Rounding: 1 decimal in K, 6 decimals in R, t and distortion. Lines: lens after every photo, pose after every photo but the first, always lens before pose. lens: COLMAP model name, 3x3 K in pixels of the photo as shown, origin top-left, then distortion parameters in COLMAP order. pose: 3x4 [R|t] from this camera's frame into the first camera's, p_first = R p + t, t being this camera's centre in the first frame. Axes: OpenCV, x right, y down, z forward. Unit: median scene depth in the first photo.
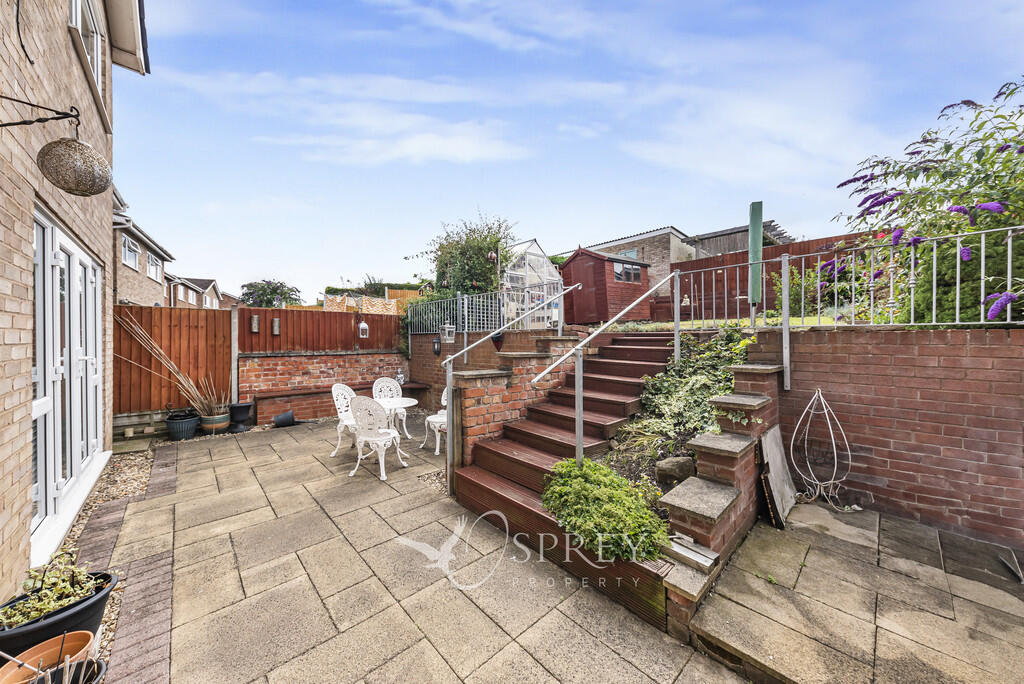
lens RADIAL K [[360.4, 0, 514.6], [0, 360.4, 339.4], [0, 0, 1]] dist [-0.000108, 0.000020]
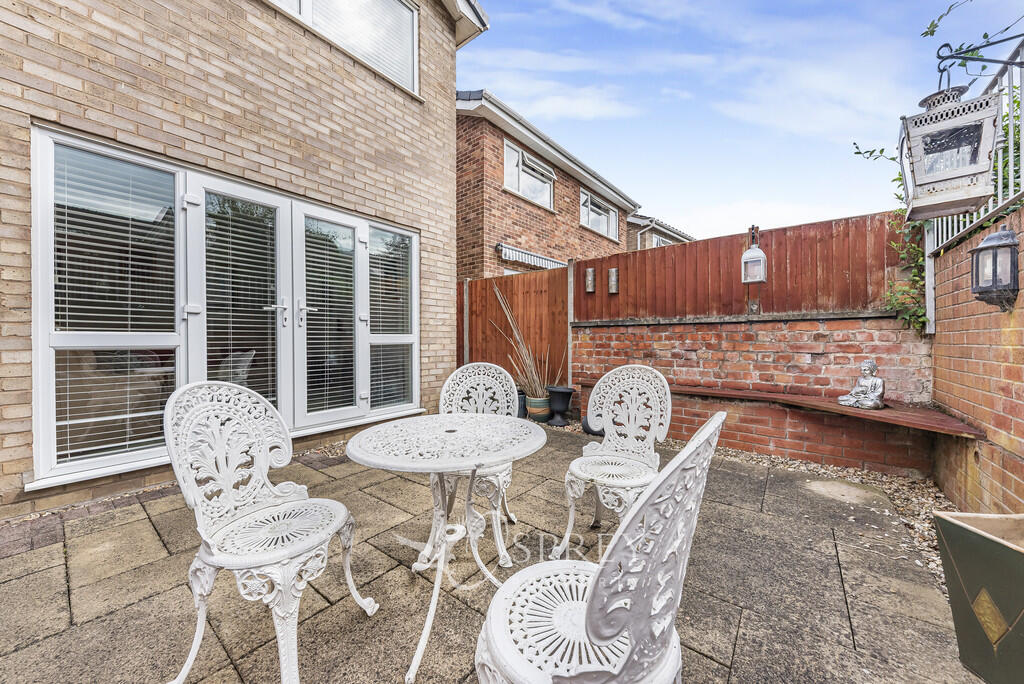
lens RADIAL K [[360.4, 0, 515.7], [0, 360.4, 341.3], [0, 0, 1]] dist [-0.000108, 0.000020]
pose [[0.156903, 0.002605, -0.987611, -0.037499], [-0.002073, 0.999995, 0.002308, 0.070961], [0.987612, 0.001685, 0.156907, 0.700305]]
